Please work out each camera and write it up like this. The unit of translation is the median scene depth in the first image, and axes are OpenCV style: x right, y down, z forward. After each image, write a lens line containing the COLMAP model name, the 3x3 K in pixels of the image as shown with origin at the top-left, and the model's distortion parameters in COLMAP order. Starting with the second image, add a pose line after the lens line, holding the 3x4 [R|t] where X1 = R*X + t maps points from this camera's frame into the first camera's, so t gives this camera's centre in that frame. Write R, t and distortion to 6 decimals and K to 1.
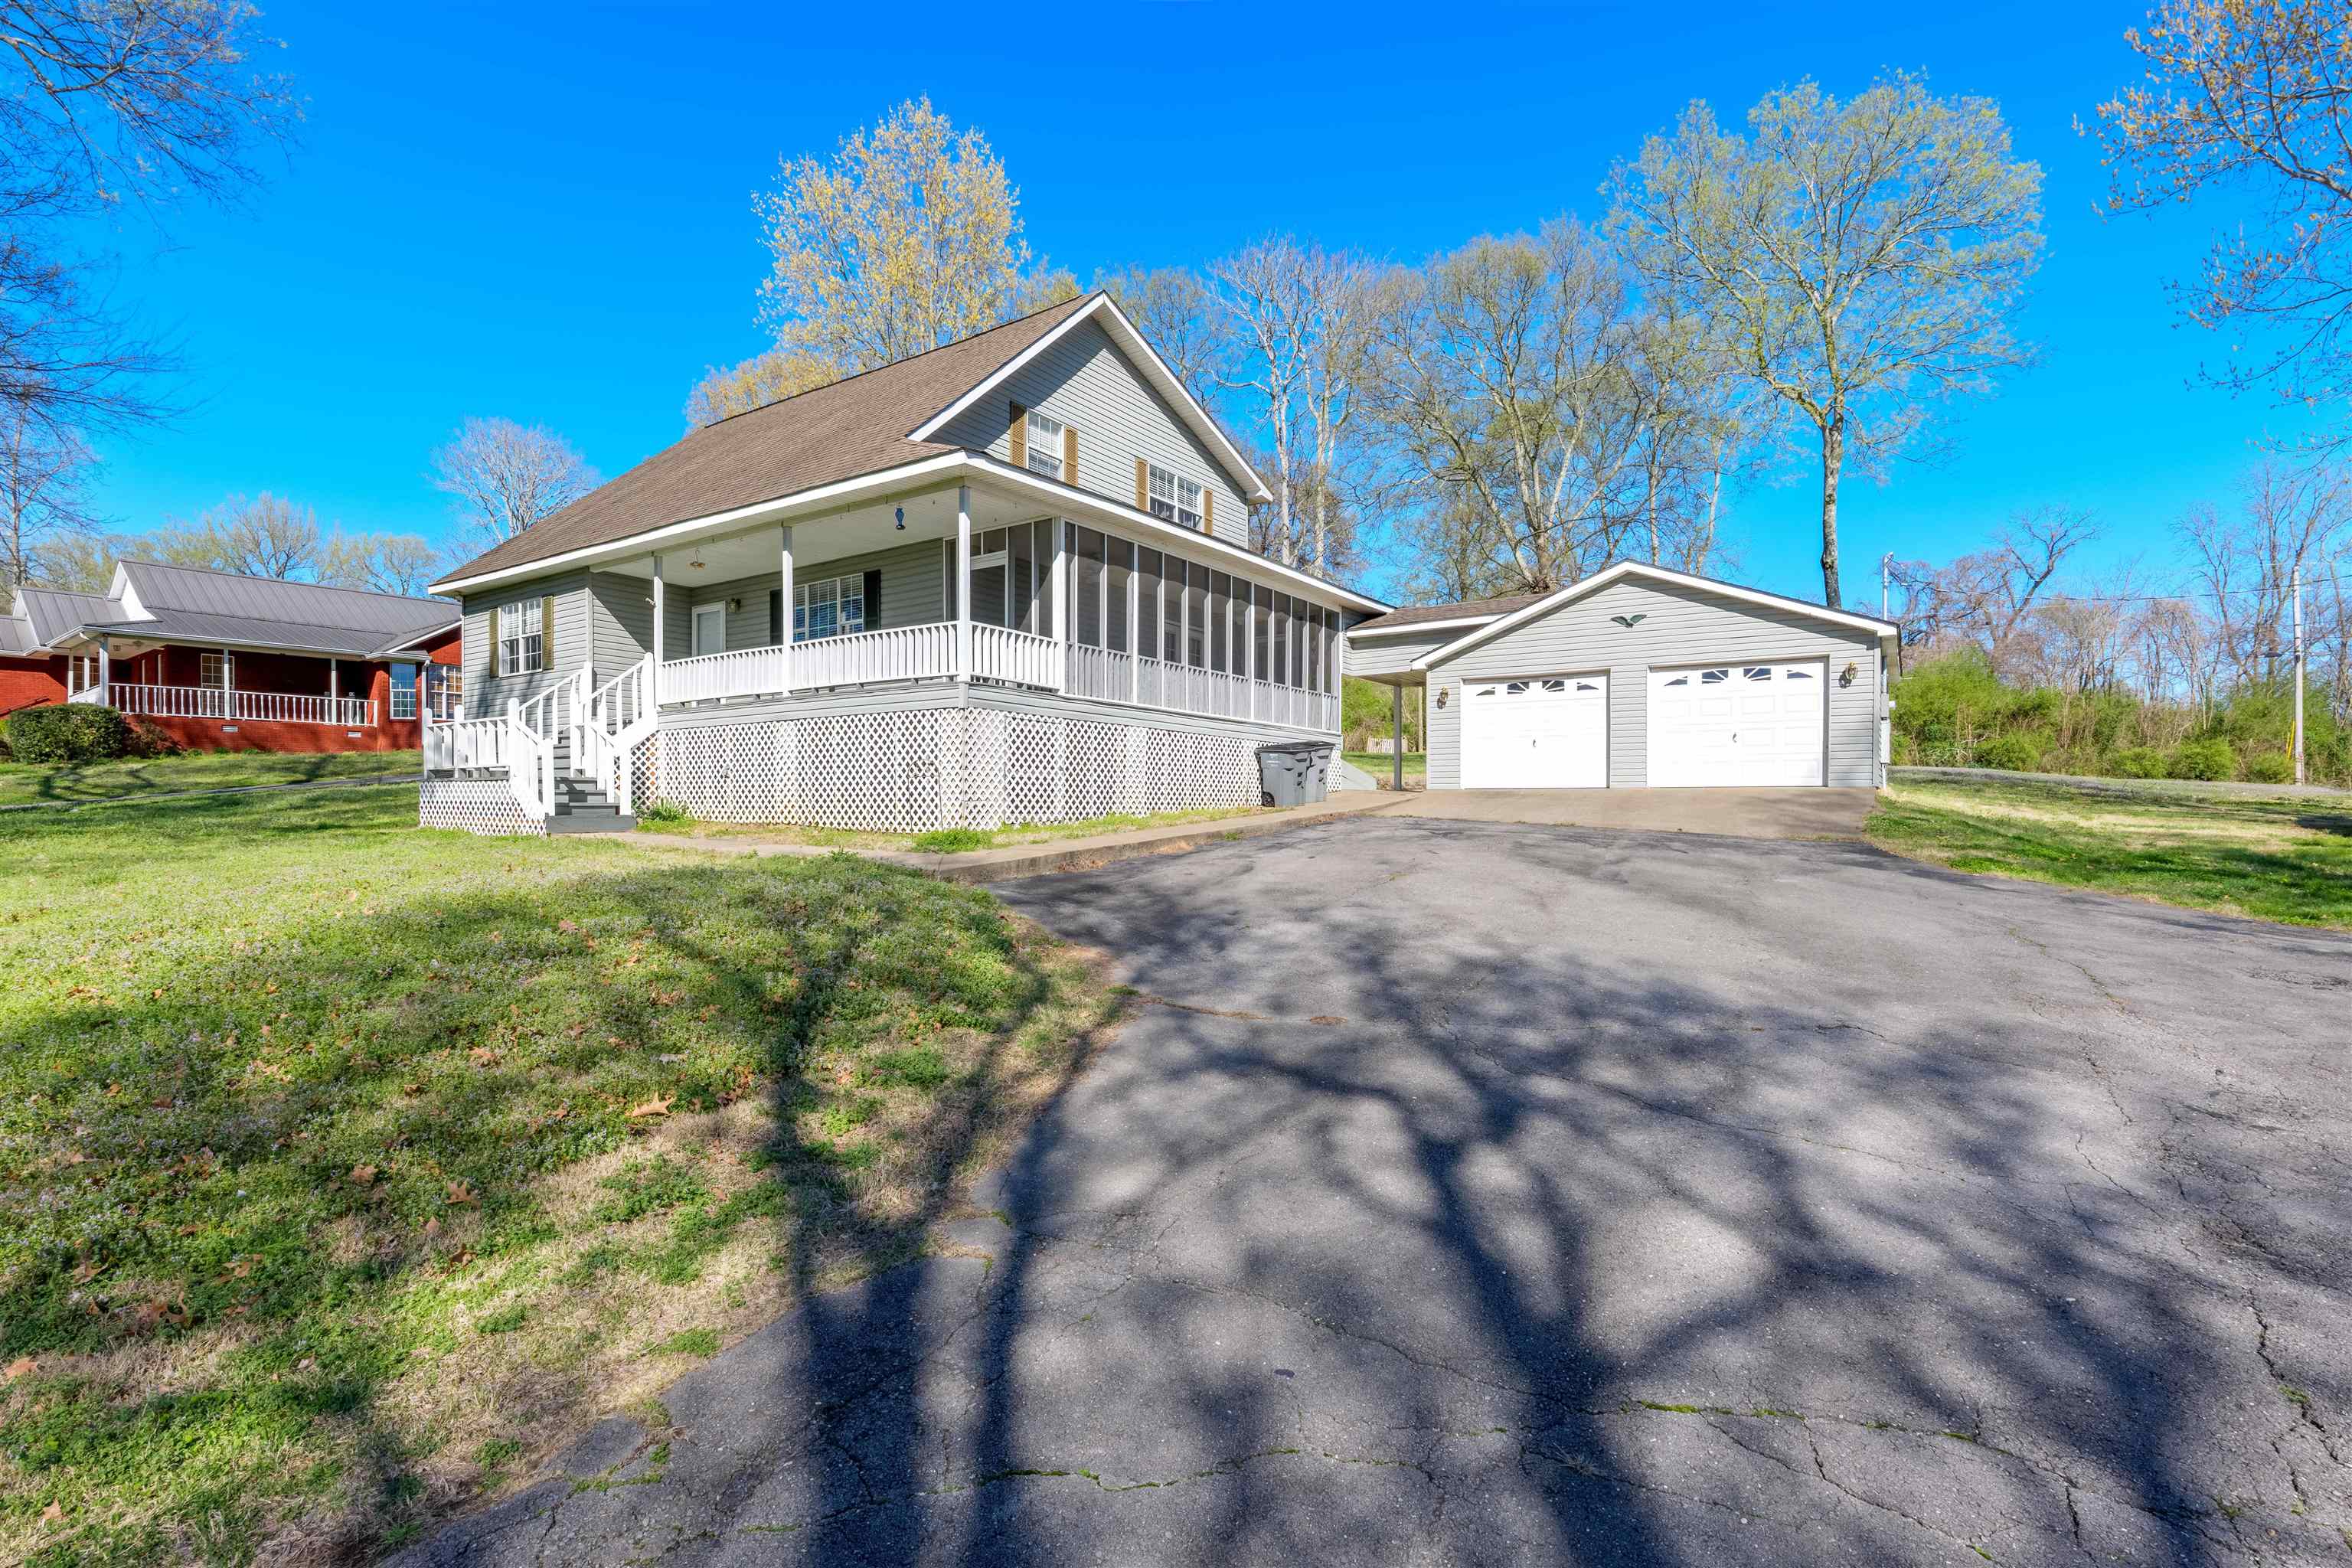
lens RADIAL K [[1104.5, 0, 1179.9], [0, 1104.5, 816.4], [0, 0, 1]] dist [-0.001170, -0.000219]
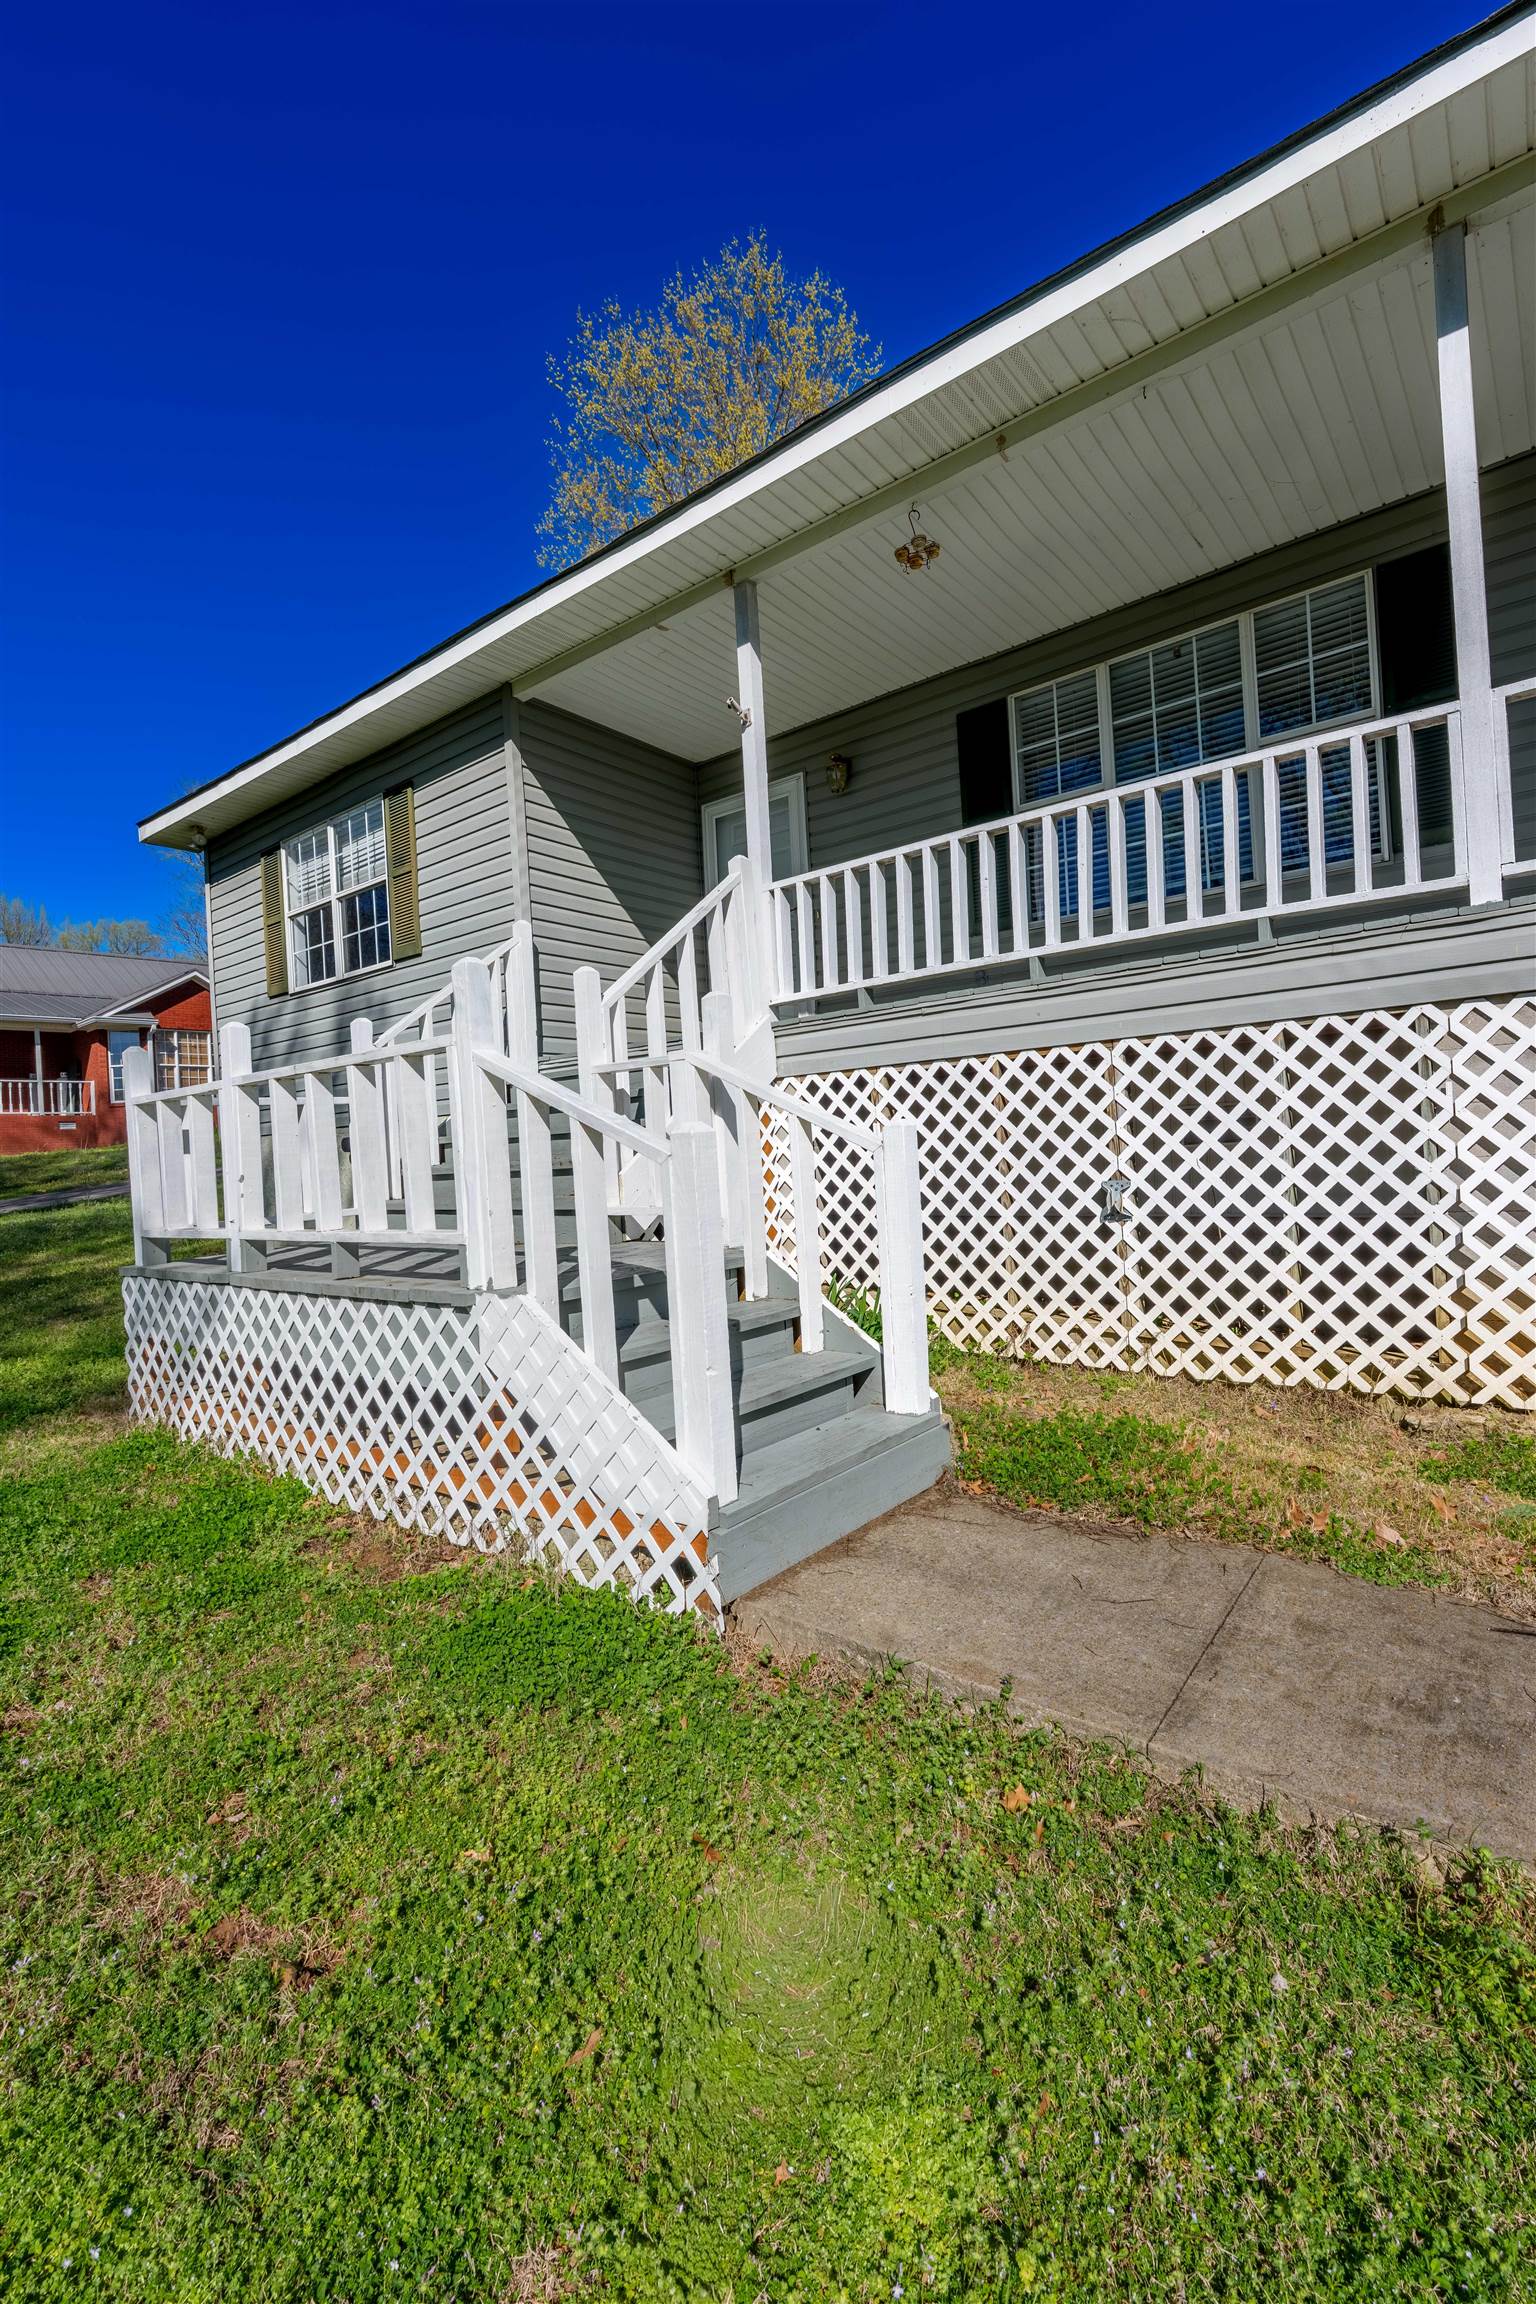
lens RADIAL K [[1033.5, 0, 768.0], [0, 1033.5, 1152.0], [0, 0, 1]] dist [-0.000167, -0.000105]
pose [[0.996238, -0.051129, -0.069967, -0.383430], [0.050530, 0.998669, -0.010311, -0.043637], [0.070401, 0.006737, 0.997496, 0.573002]]
